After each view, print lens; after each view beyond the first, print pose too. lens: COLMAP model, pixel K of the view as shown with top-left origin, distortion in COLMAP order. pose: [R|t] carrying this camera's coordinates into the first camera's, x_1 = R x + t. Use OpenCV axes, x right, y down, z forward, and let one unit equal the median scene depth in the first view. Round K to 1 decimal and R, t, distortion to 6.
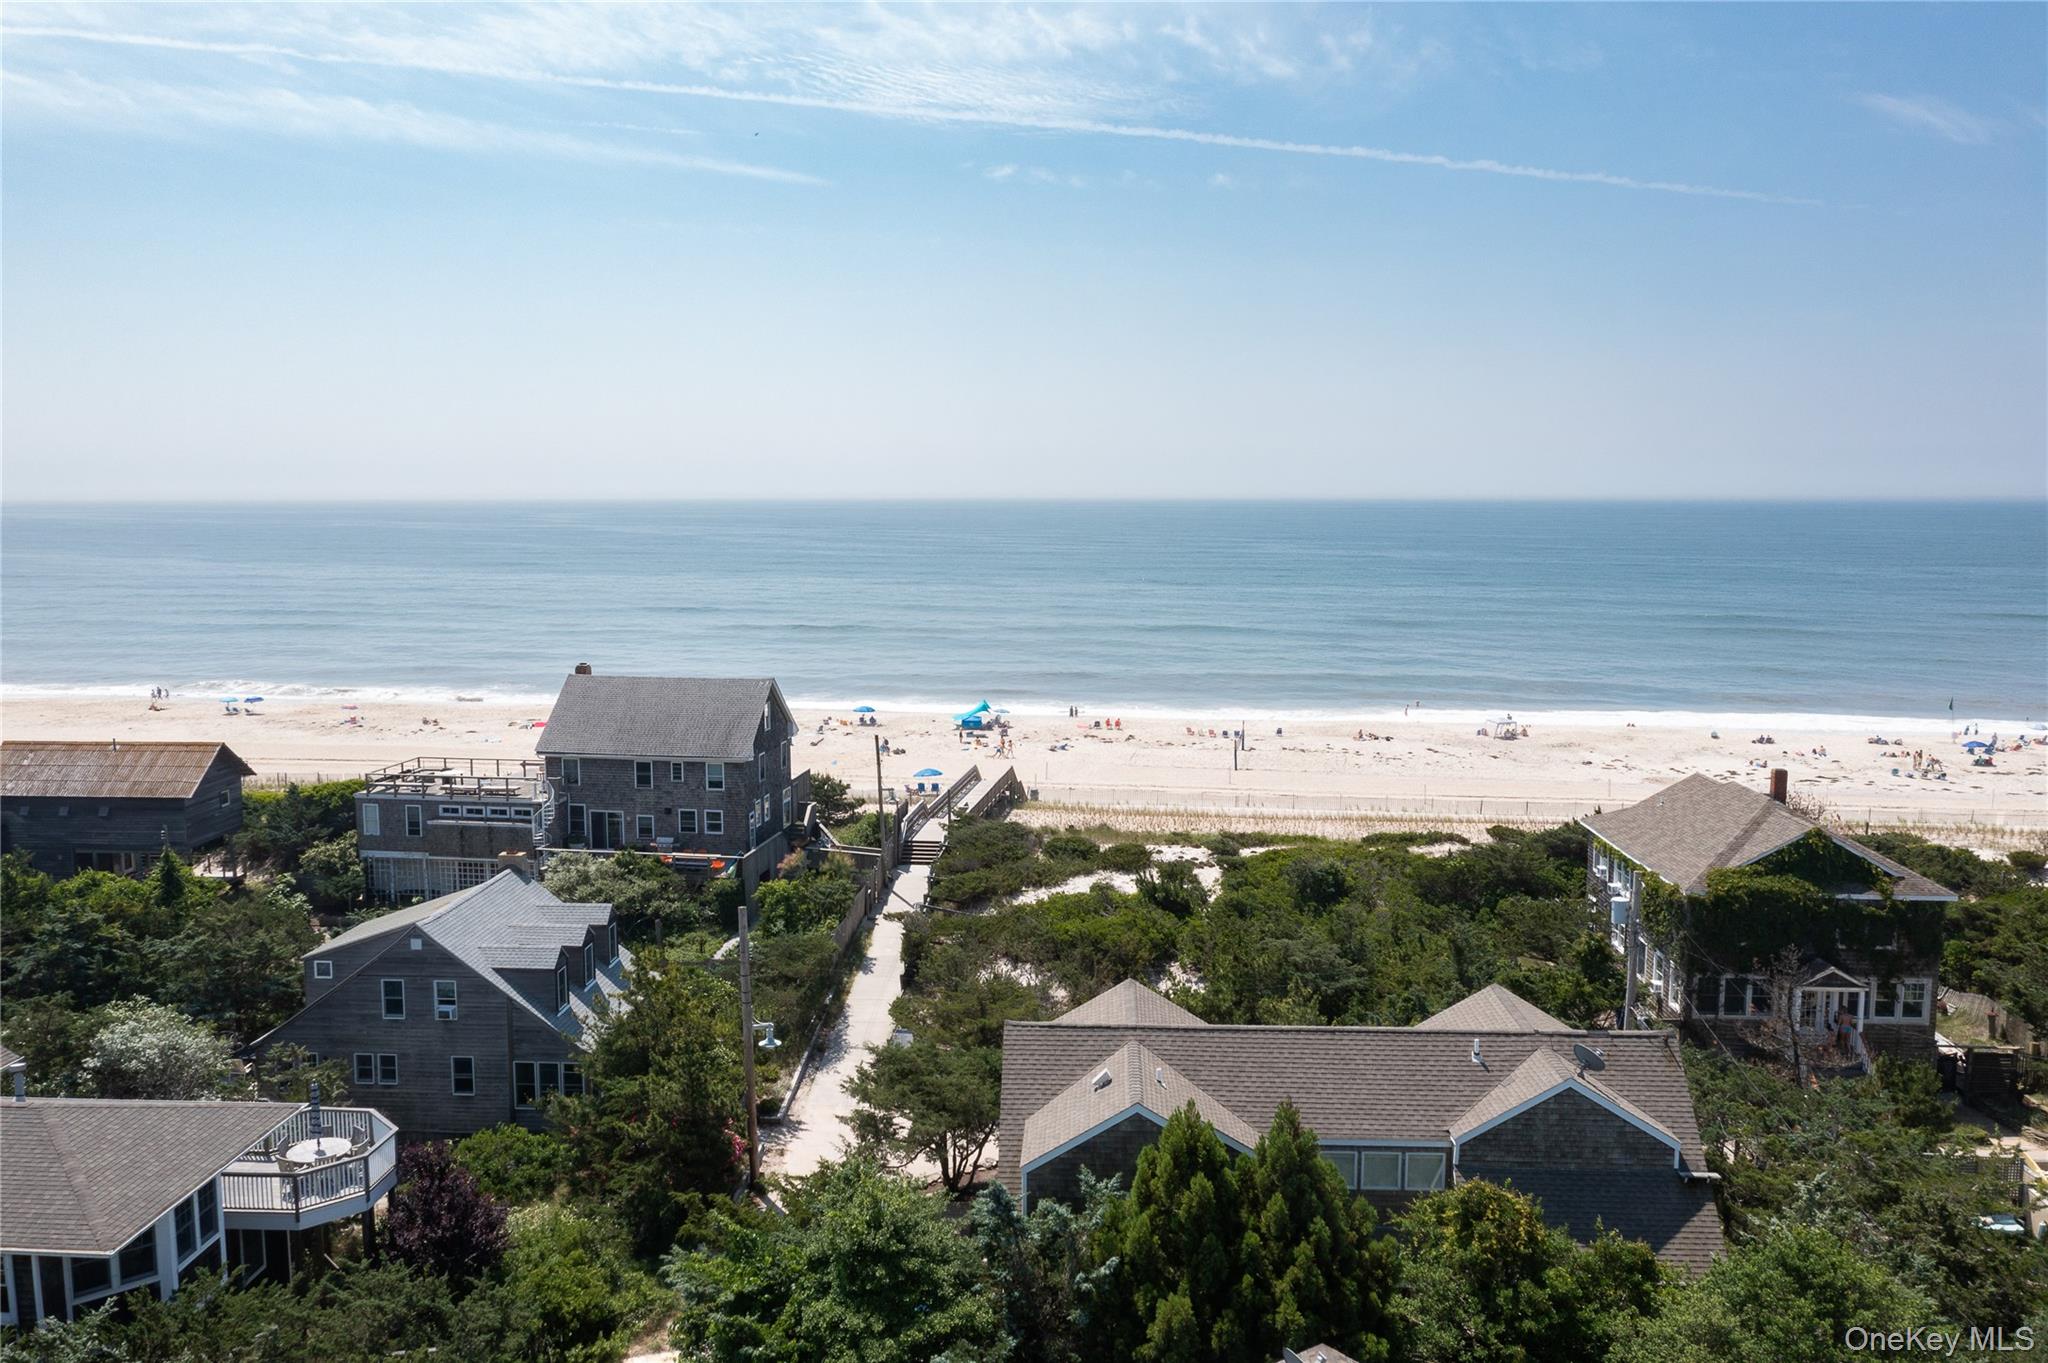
lens RADIAL K [[1620.2, 0, 1024.1], [0, 1620.2, 641.4], [0, 0, 1]] dist [-0.006130, 0.006861]
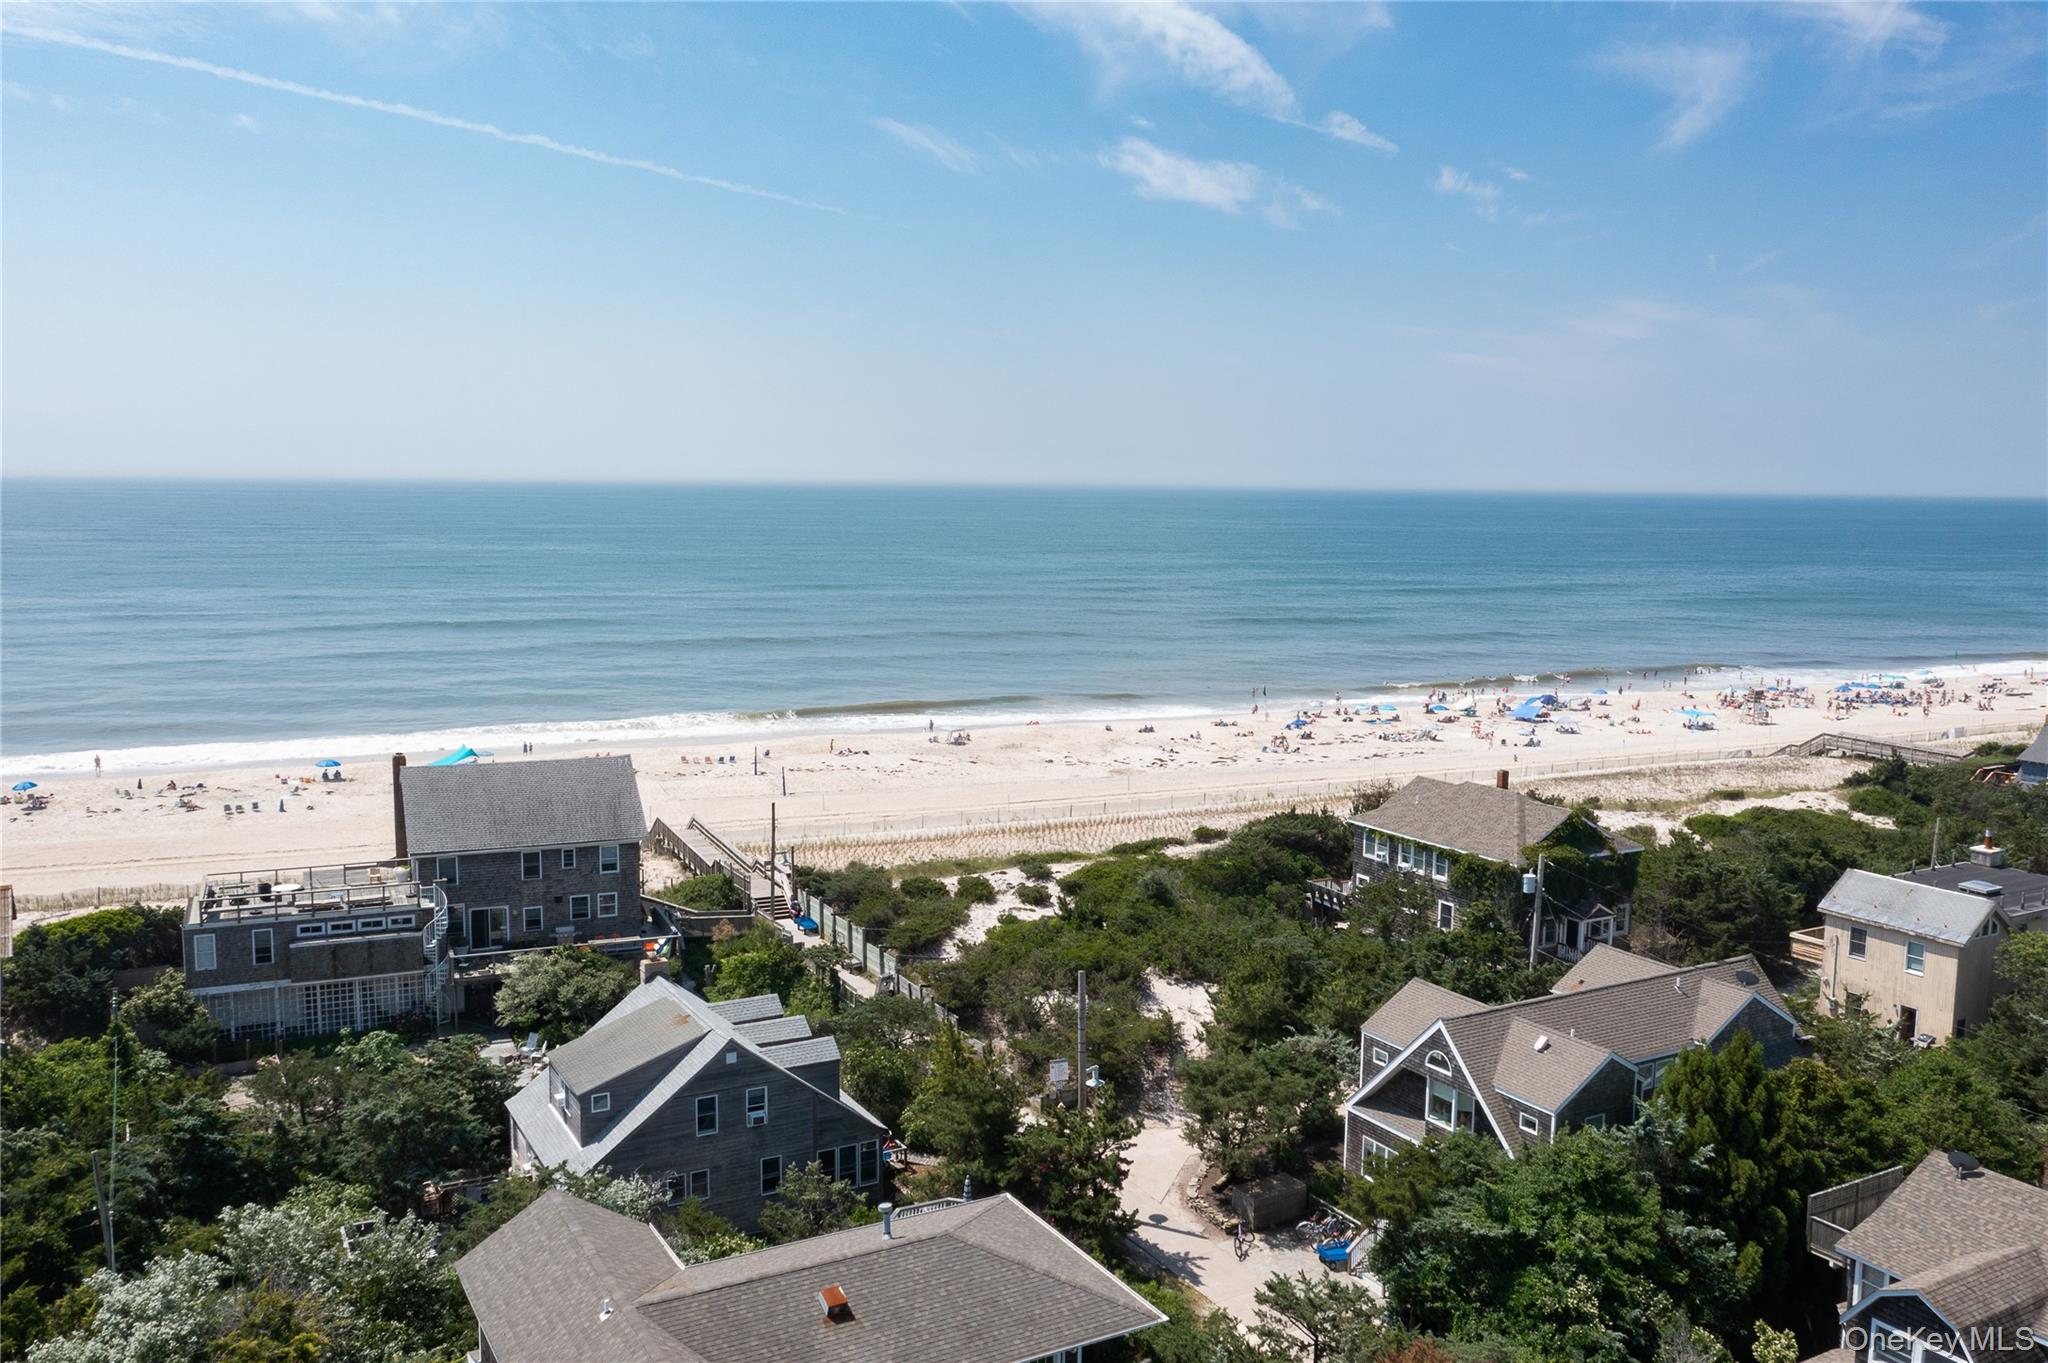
lens RADIAL K [[1655.5, 0, 1018.0], [0, 1655.5, 675.1], [0, 0, 1]] dist [-0.018864, 0.046910]
pose [[0.841485, -0.052909, 0.537683, -0.511282], [0.036724, 0.998493, 0.040780, -0.060040], [-0.539031, -0.014569, 0.842160, 0.016490]]
